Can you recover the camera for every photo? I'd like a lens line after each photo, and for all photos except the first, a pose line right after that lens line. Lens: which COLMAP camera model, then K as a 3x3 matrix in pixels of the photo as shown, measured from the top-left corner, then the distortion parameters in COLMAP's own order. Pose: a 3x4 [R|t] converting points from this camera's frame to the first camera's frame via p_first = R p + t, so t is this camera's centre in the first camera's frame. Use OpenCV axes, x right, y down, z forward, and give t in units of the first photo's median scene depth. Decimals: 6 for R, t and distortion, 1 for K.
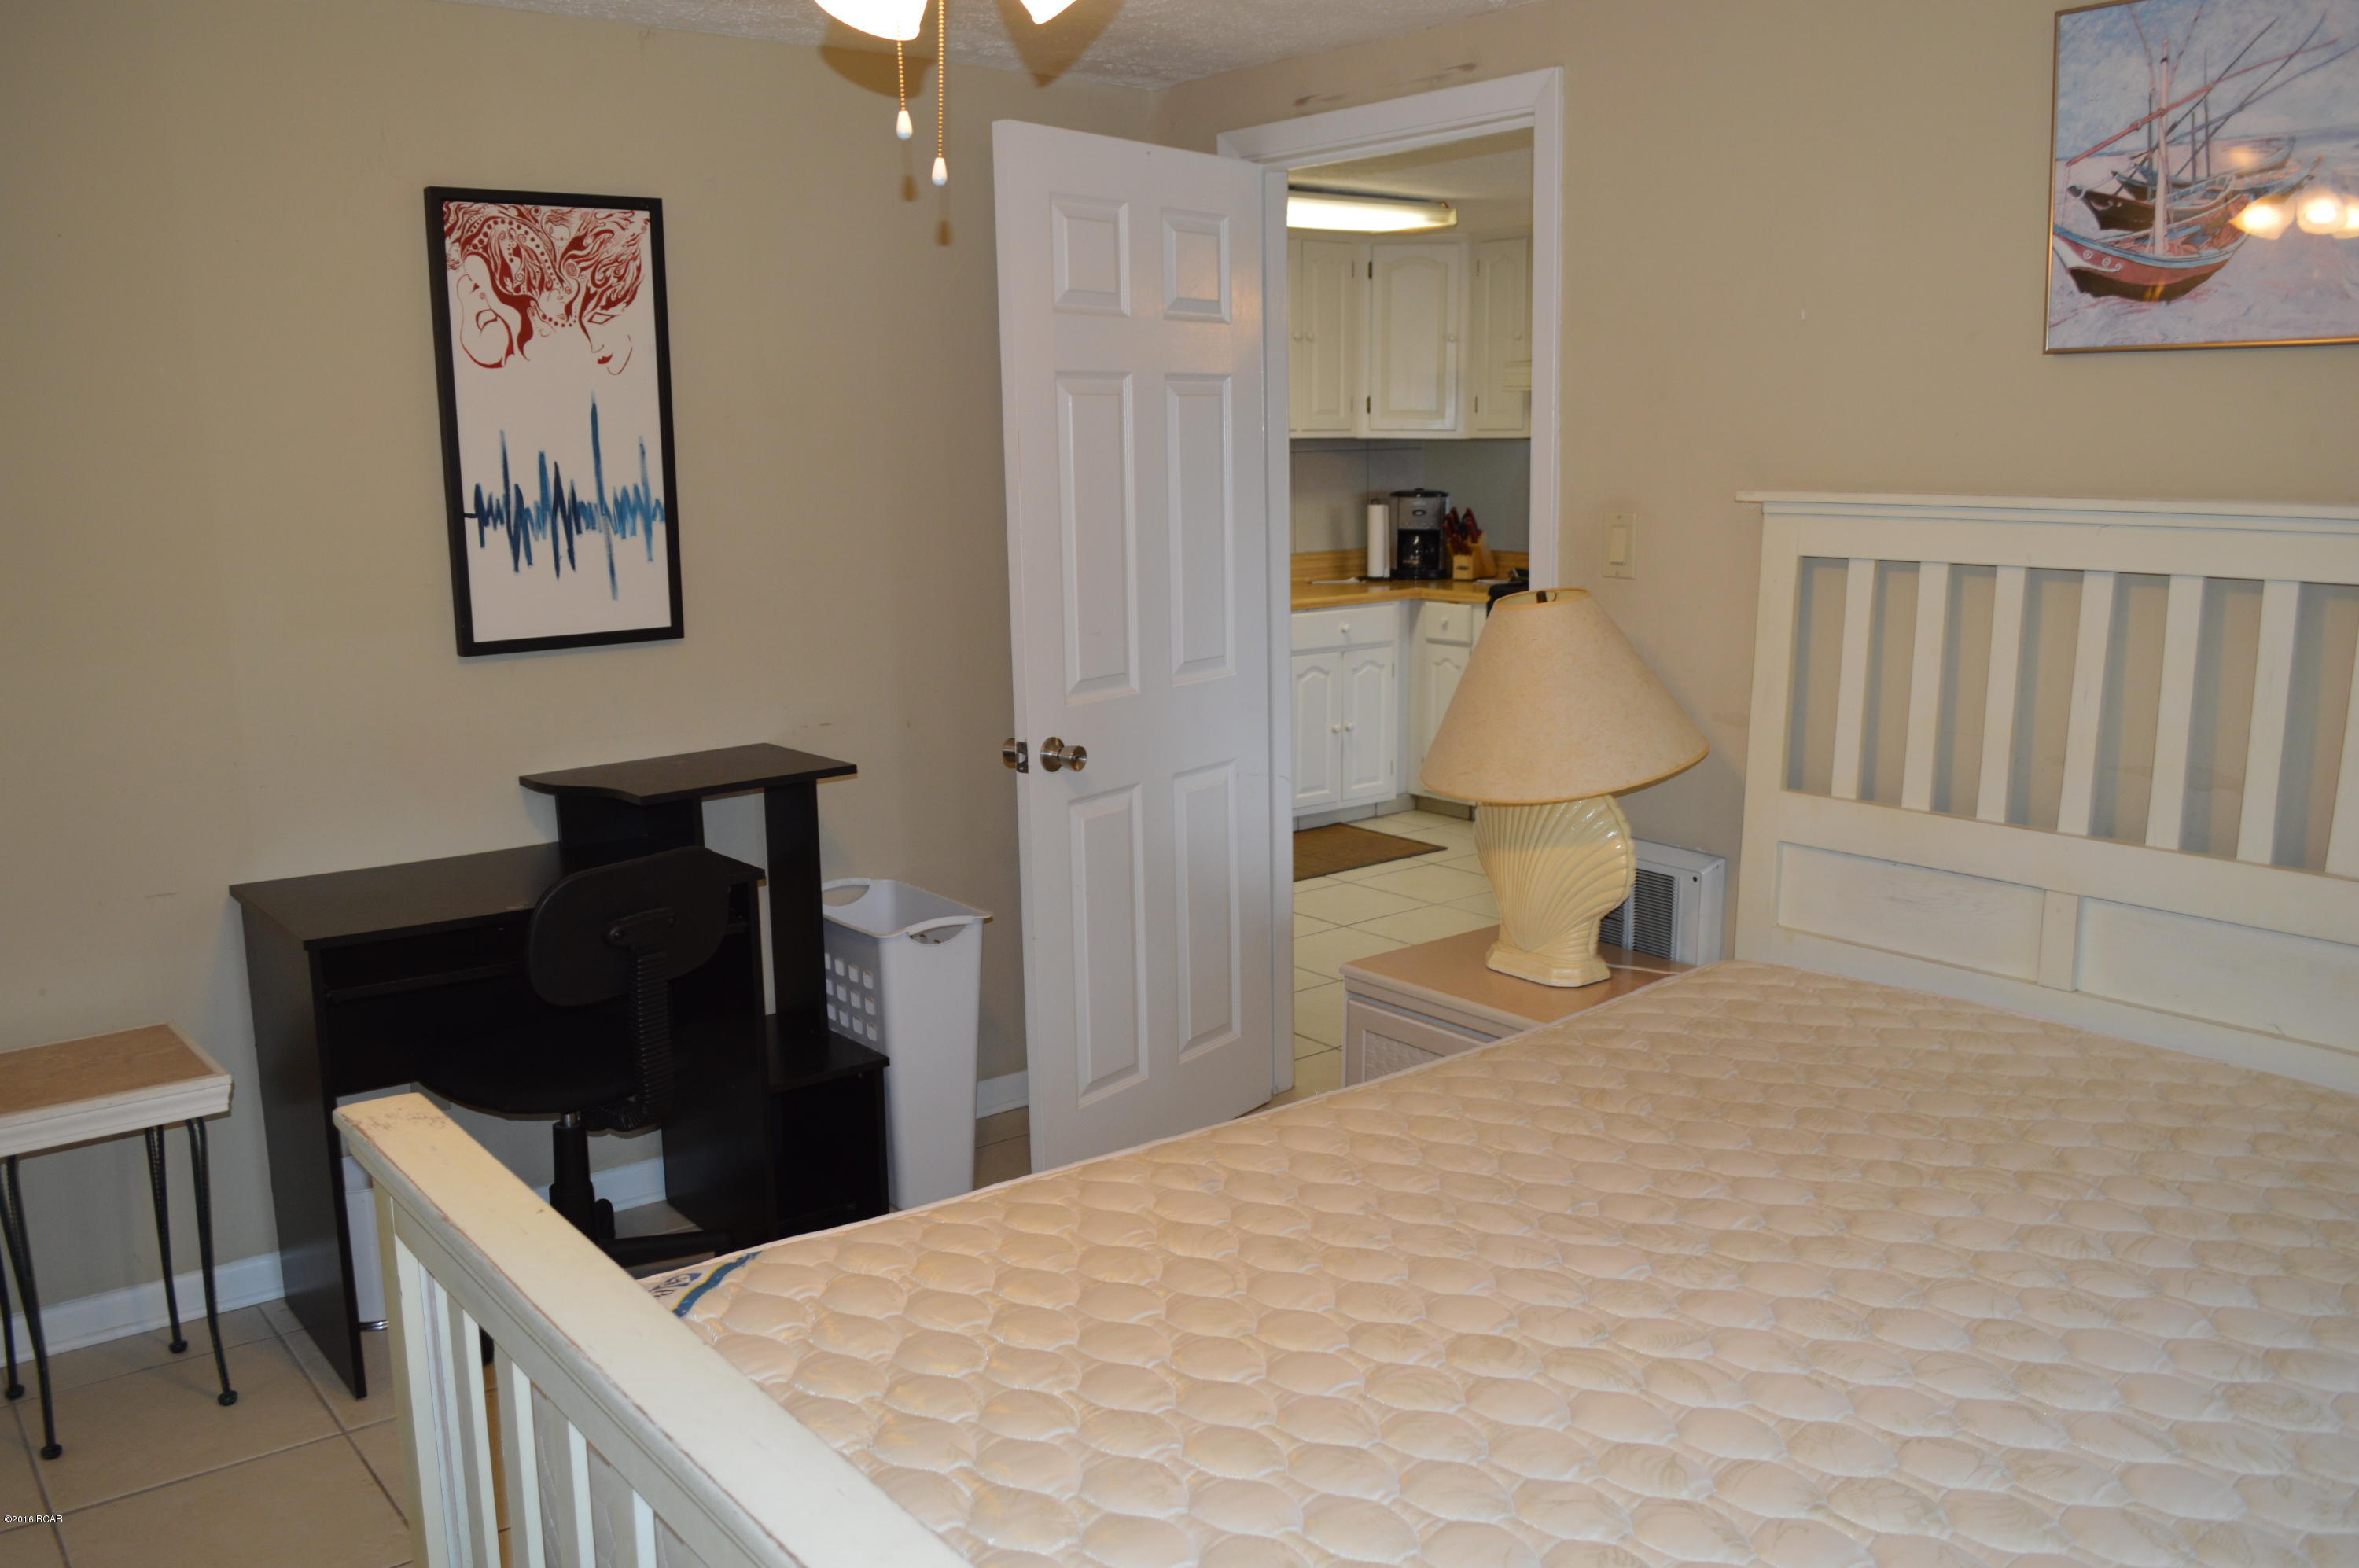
lens RADIAL K [[1849.5, 0, 1179.1], [0, 1849.5, 784.5], [0, 0, 1]] dist [-0.071669, -0.002791]
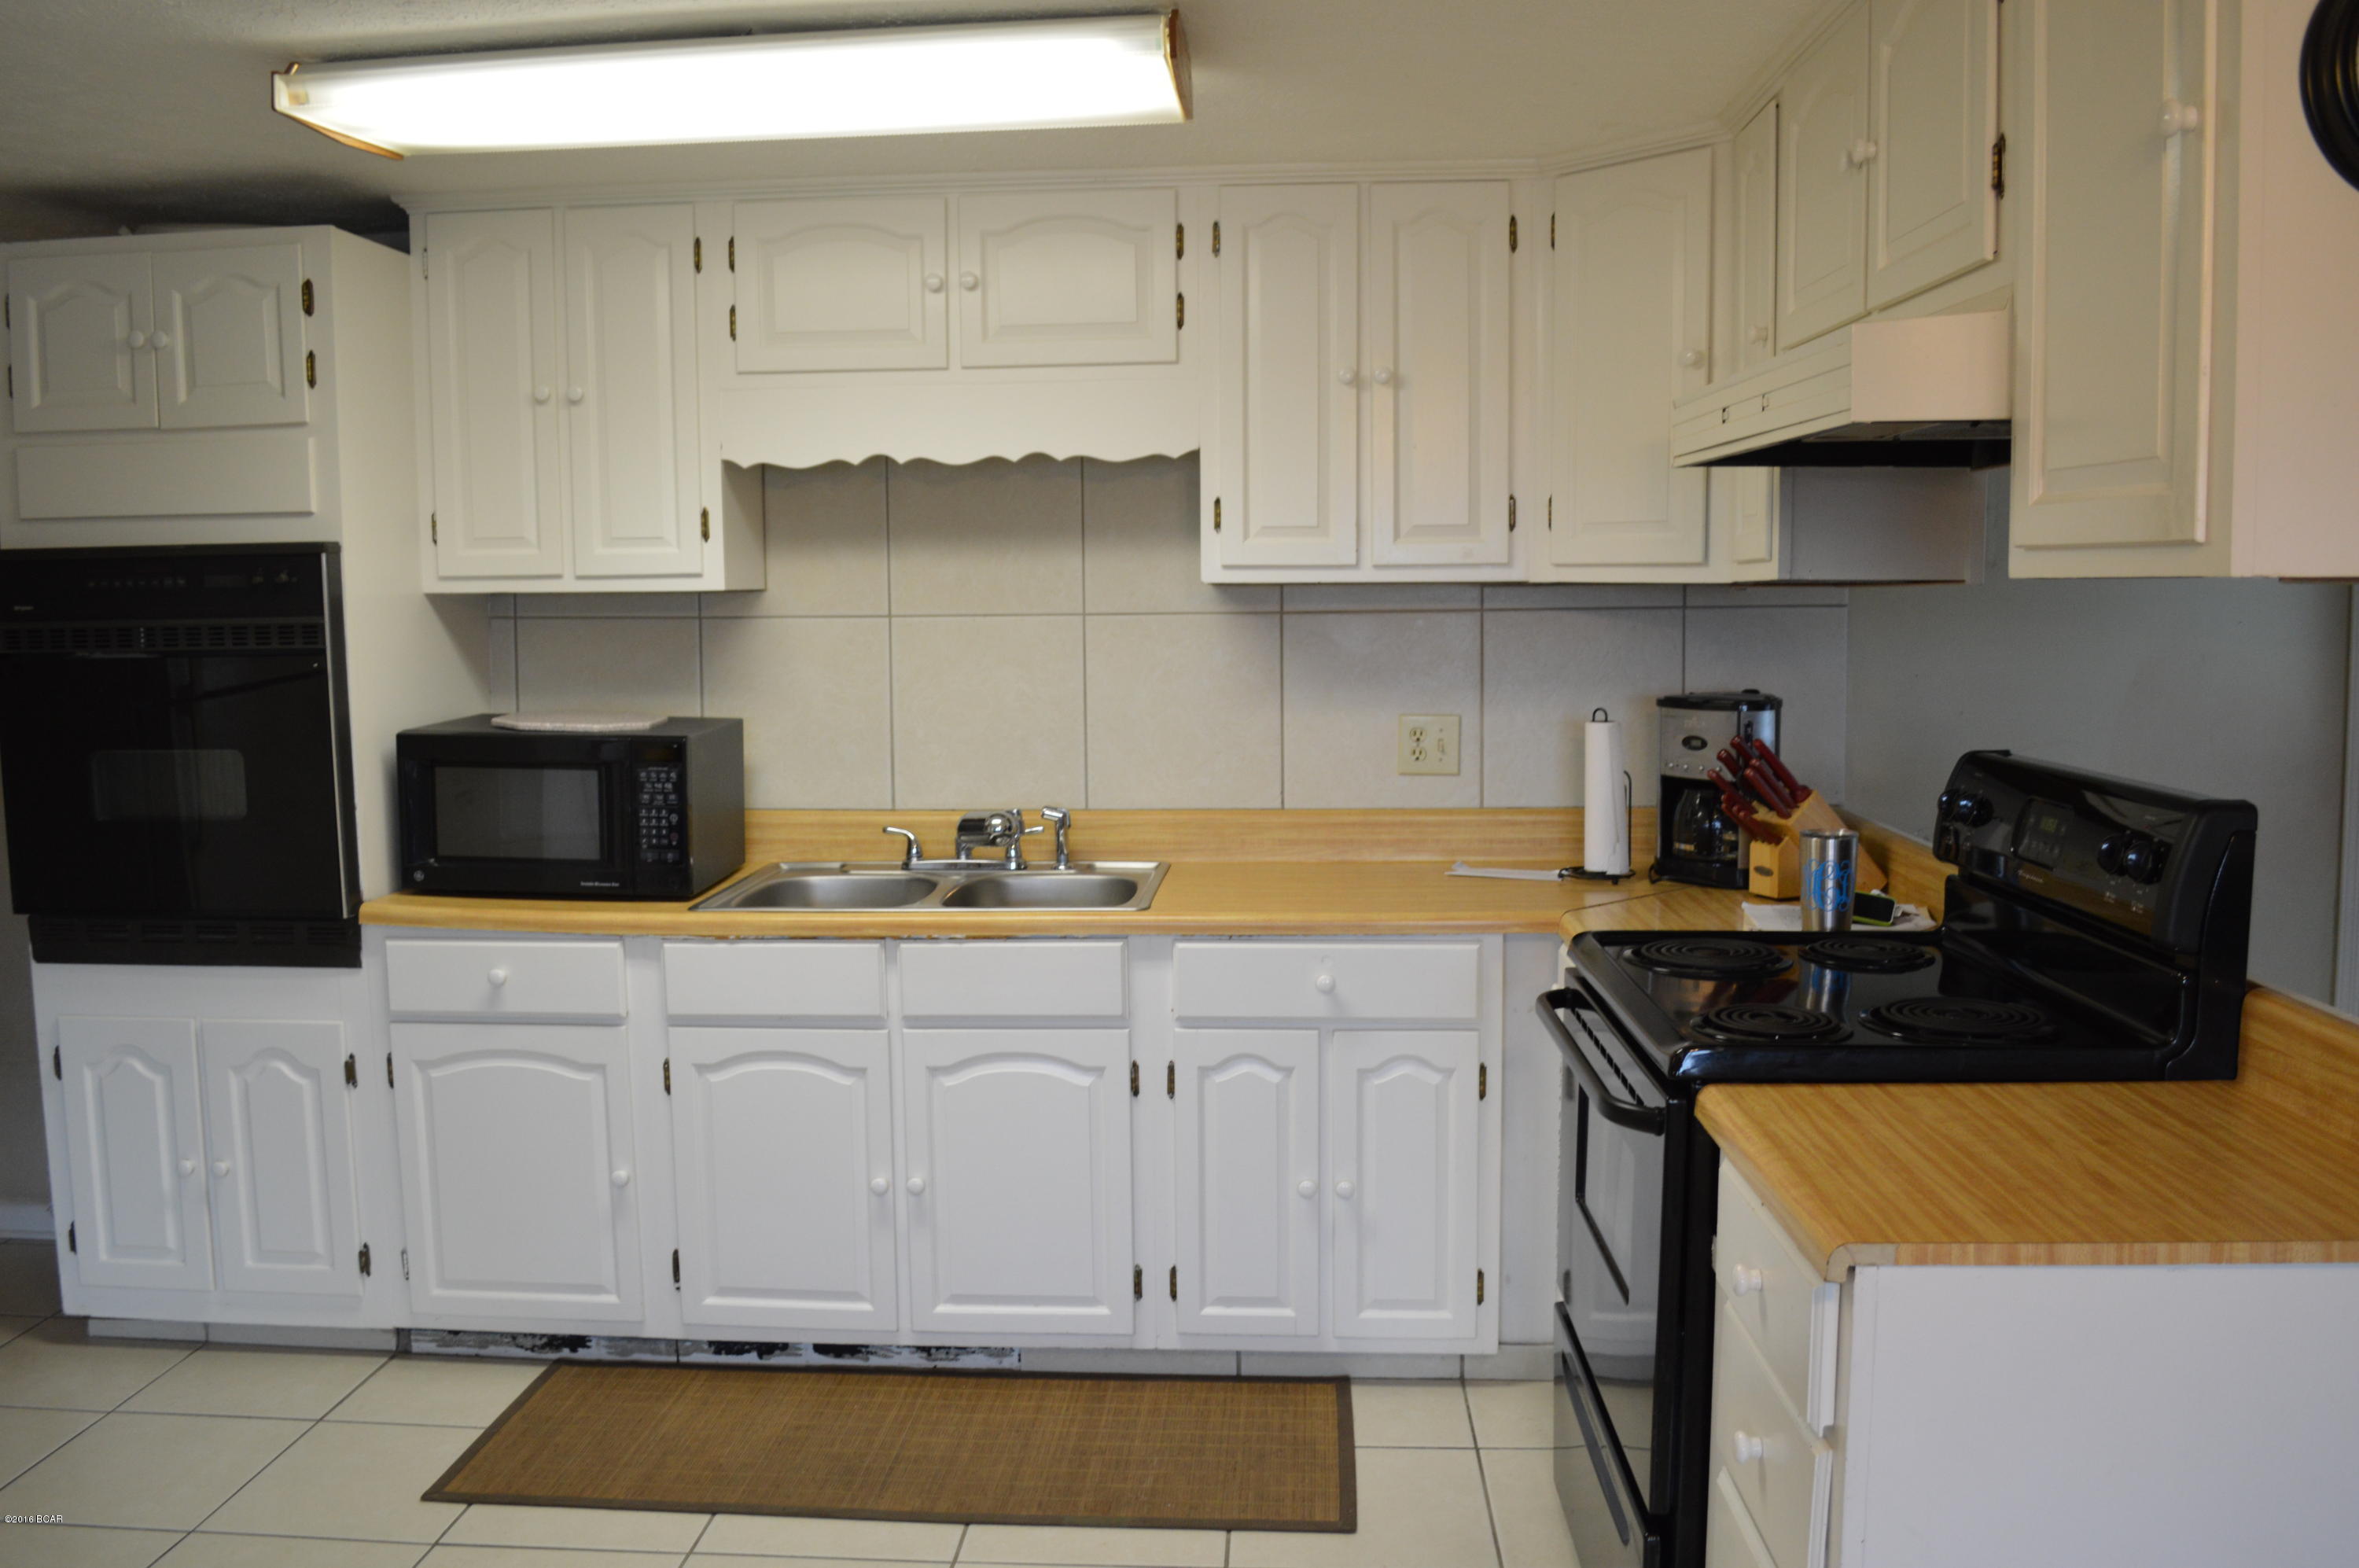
lens RADIAL K [[1849.5, 0, 1174.7], [0, 1849.5, 782.0], [0, 0, 1]] dist [-0.071669, -0.002791]
pose [[0.735820, 0.066308, -0.673923, 0.347957], [-0.120071, 0.992201, -0.033476, -0.106596], [0.666447, 0.105551, 0.738043, 0.571970]]
